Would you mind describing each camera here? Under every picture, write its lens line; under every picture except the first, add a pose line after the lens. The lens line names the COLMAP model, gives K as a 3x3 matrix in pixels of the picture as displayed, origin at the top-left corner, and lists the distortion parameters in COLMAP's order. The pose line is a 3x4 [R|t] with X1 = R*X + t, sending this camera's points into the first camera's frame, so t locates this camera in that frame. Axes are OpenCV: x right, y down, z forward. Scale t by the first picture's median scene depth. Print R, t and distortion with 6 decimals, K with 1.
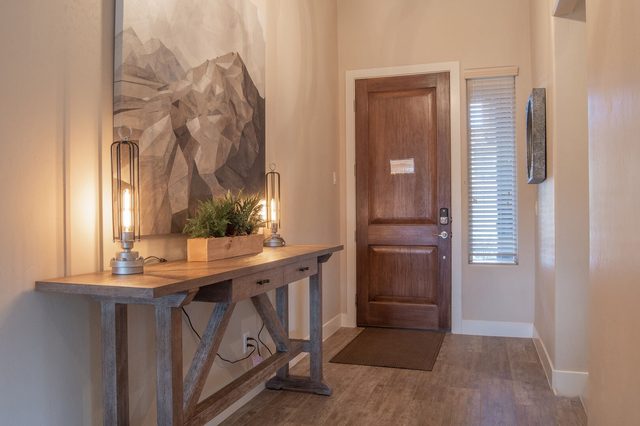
lens RADIAL K [[505.6, 0, 318.0], [0, 505.6, 212.9], [0, 0, 1]] dist [-0.074494, 0.014936]
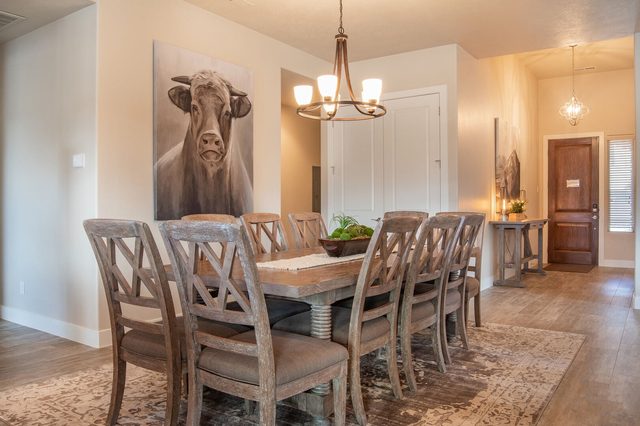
lens RADIAL K [[505.6, 0, 319.0], [0, 505.6, 212.3], [0, 0, 1]] dist [-0.074494, 0.014936]
pose [[0.960196, 0.009363, -0.279169, -0.254110], [-0.006420, 0.999914, 0.011453, 0.007442], [0.279253, -0.009205, 0.960174, -1.193384]]
